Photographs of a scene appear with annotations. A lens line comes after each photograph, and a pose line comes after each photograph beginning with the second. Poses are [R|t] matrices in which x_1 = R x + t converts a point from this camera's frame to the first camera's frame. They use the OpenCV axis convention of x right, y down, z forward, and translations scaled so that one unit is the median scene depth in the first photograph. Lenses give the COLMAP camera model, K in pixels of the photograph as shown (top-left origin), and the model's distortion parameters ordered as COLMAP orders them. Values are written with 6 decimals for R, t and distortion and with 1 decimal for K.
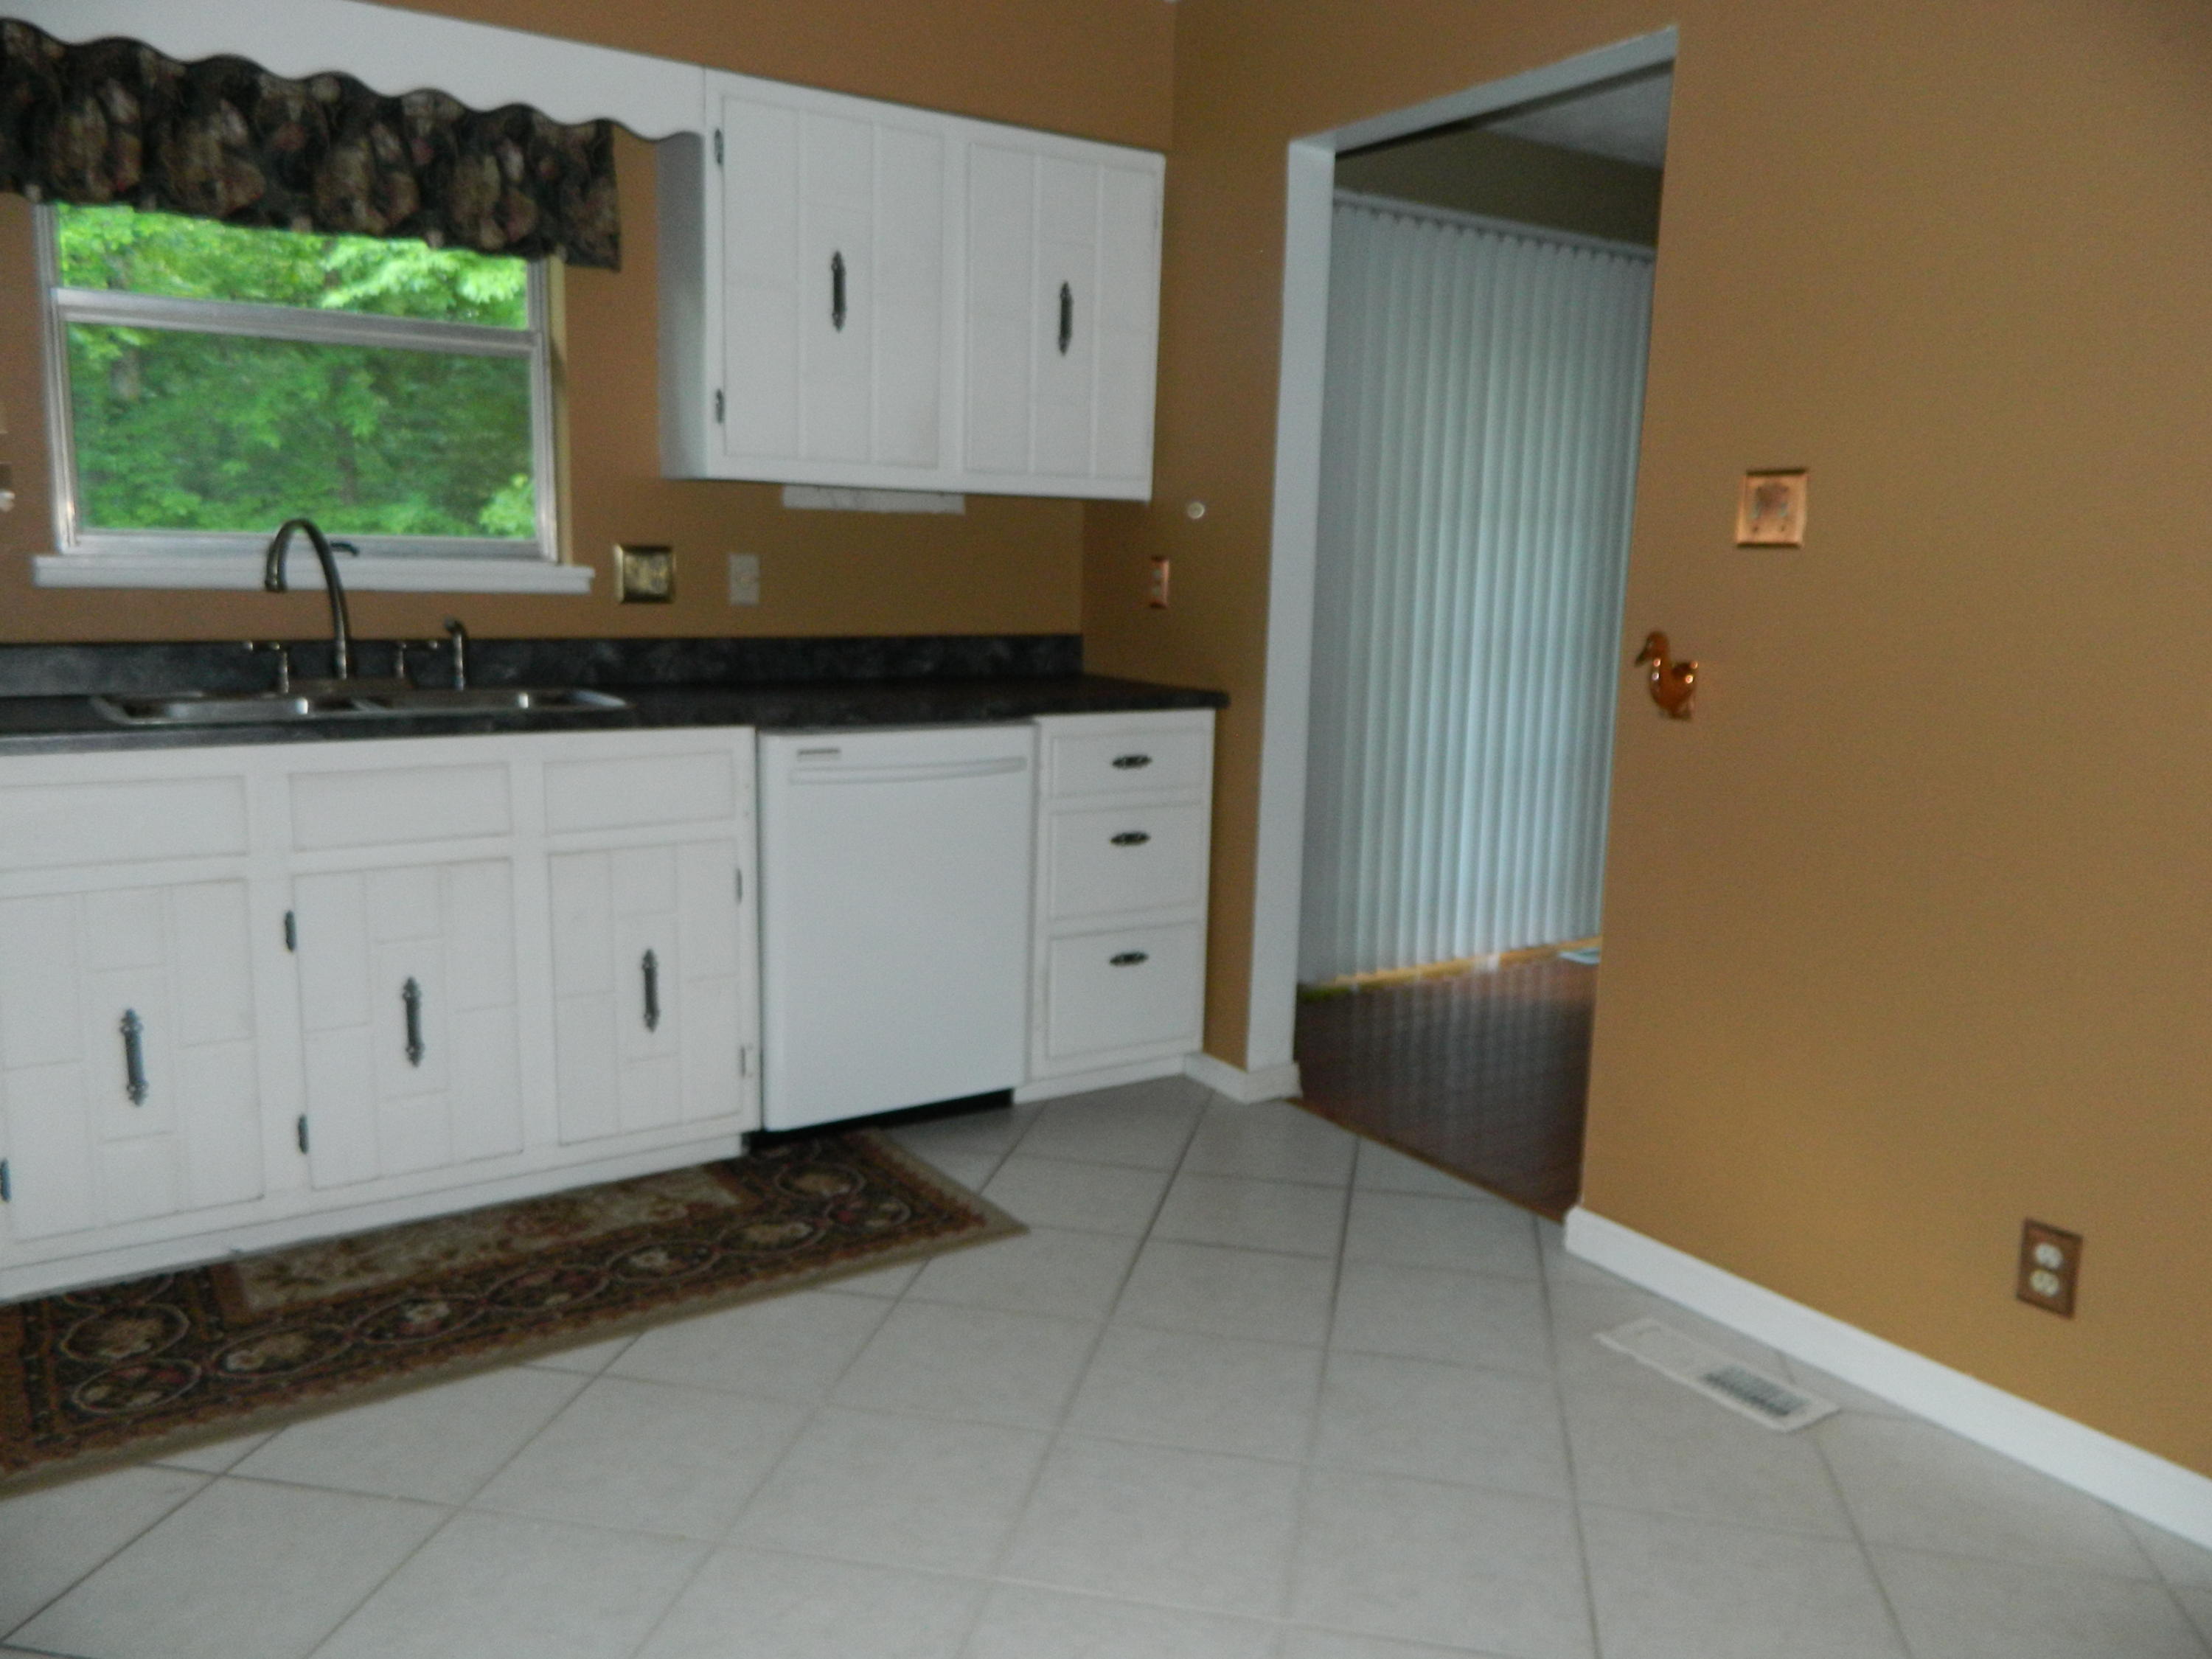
lens RADIAL K [[1643.7, 0, 1106.0], [0, 1643.7, 829.5], [0, 0, 1]] dist [0.000555, 0.004513]
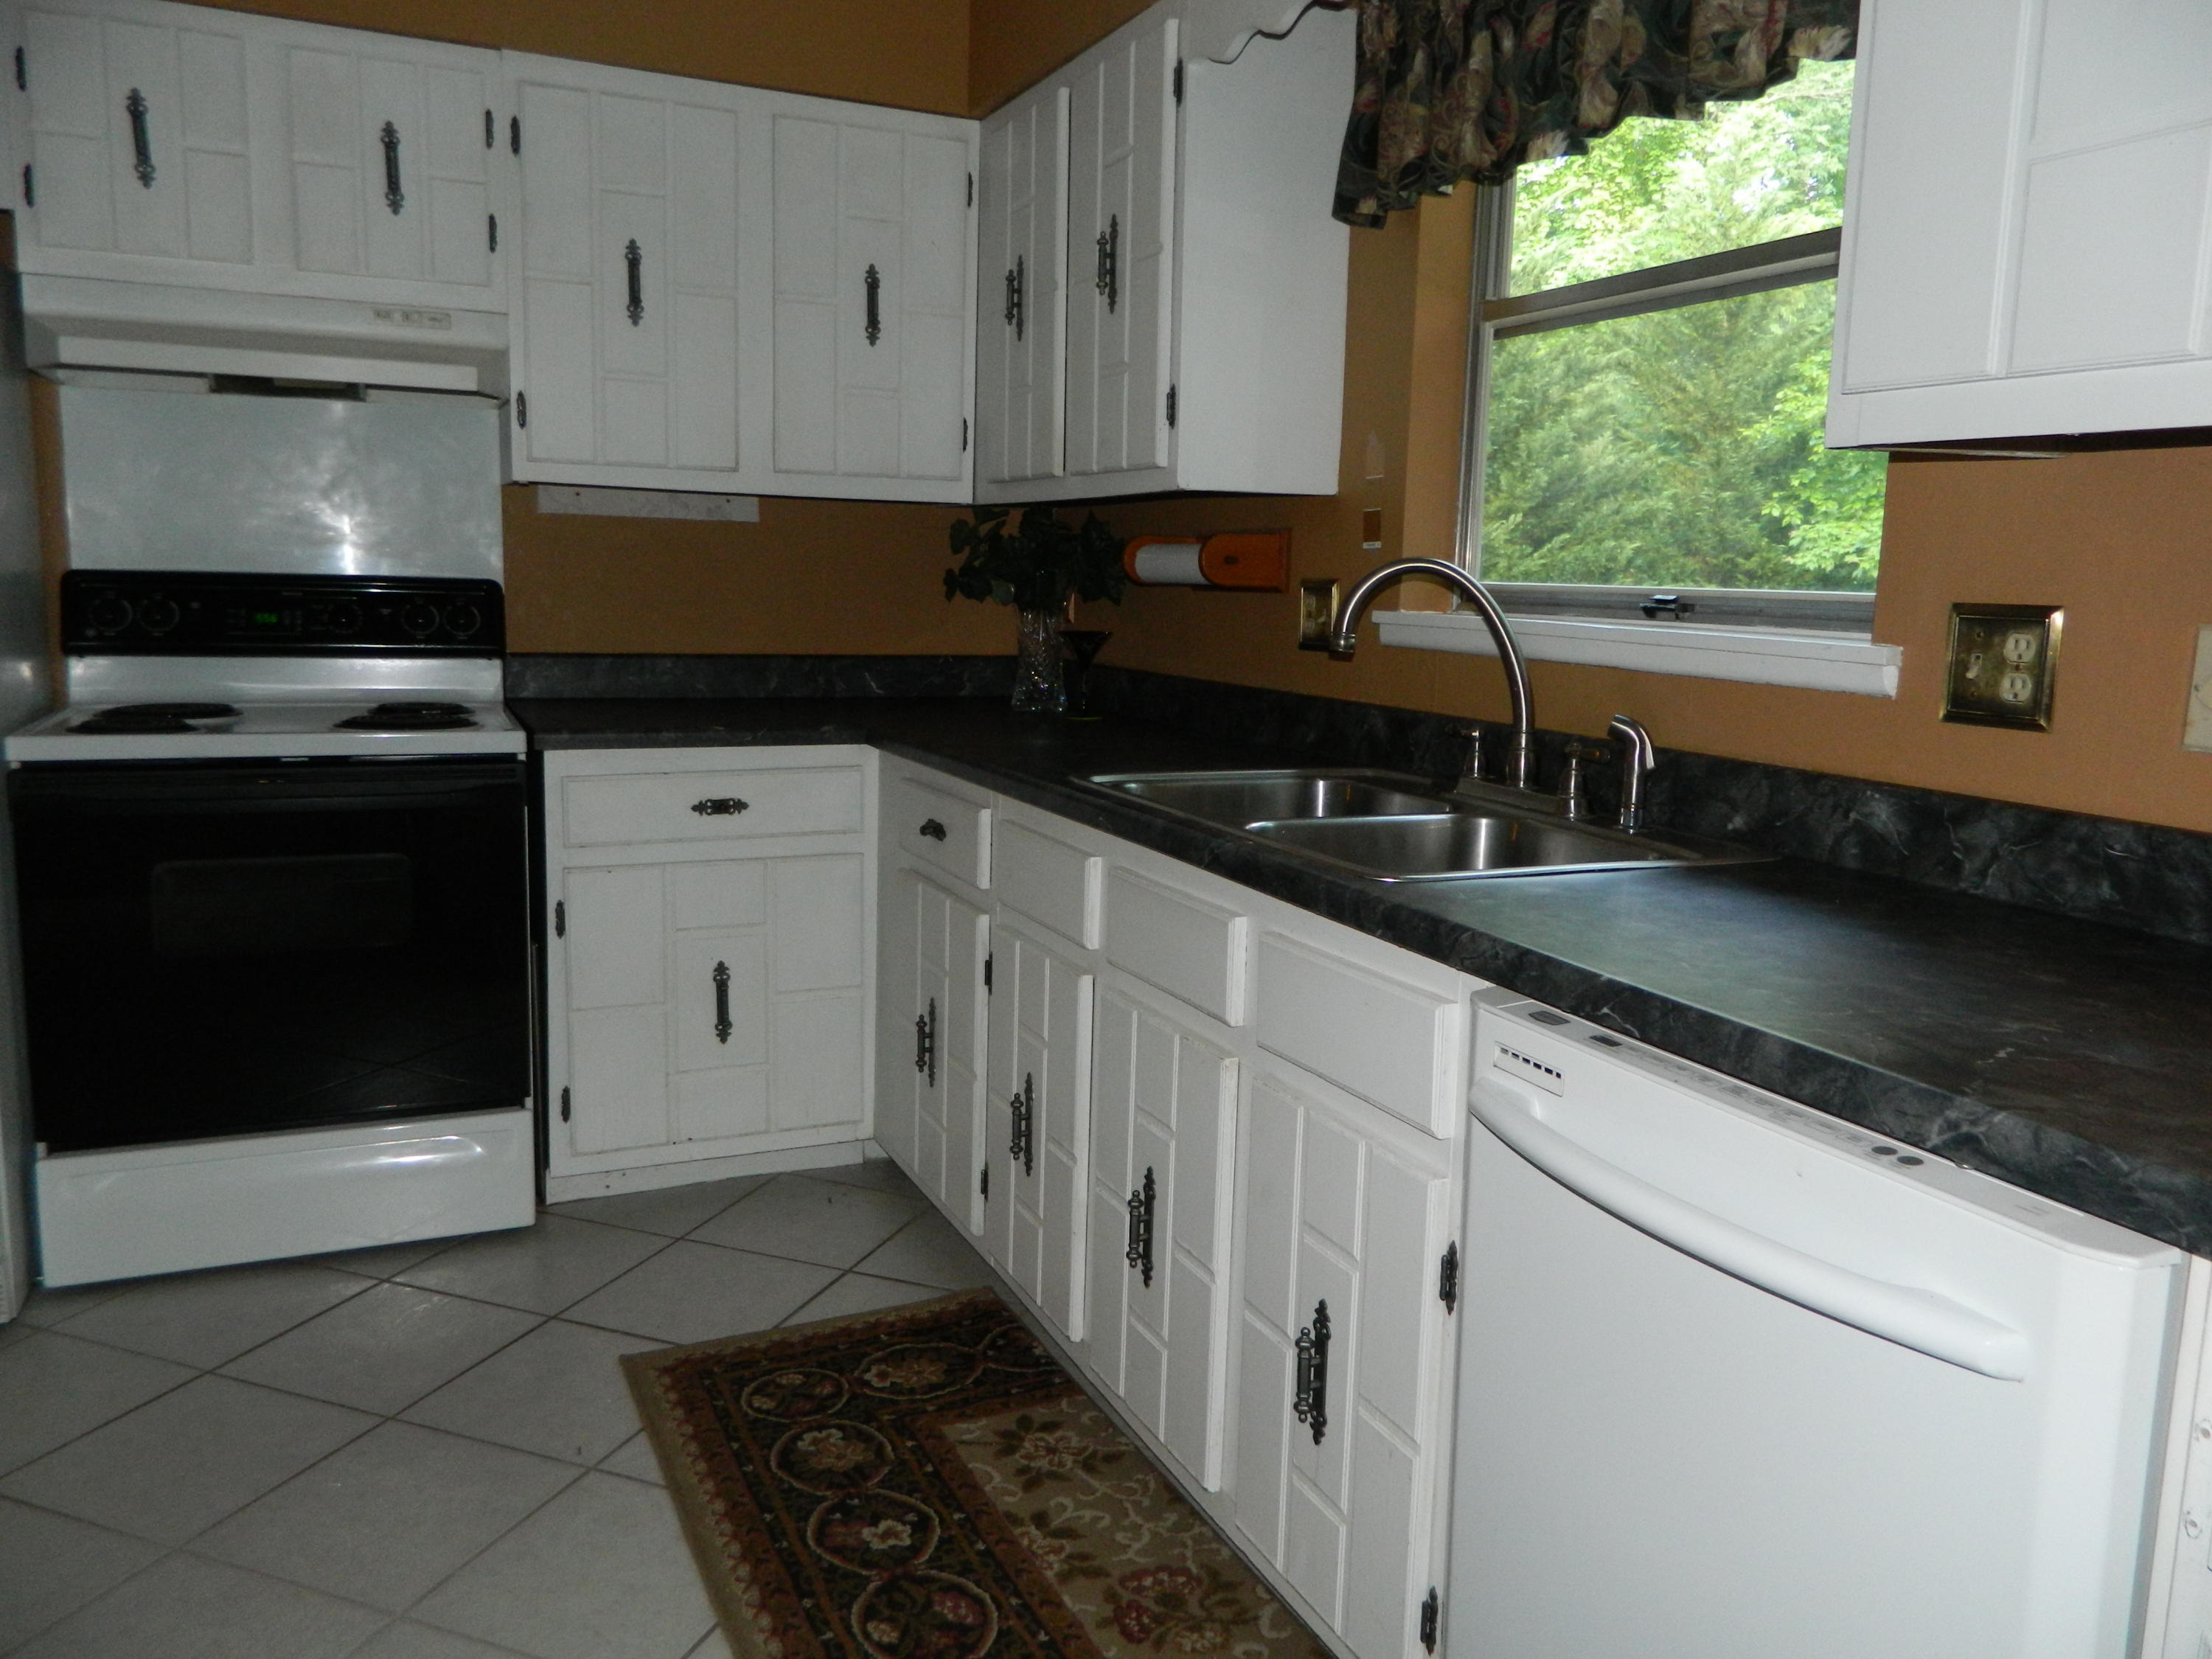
lens RADIAL K [[1643.7, 0, 1106.0], [0, 1643.7, 829.5], [0, 0, 1]] dist [0.000555, 0.004513]
pose [[-0.159139, 0.128134, -0.978906, 0.289400], [-0.194894, 0.967952, 0.158383, -0.173897], [0.967828, 0.215988, -0.129066, 1.071355]]
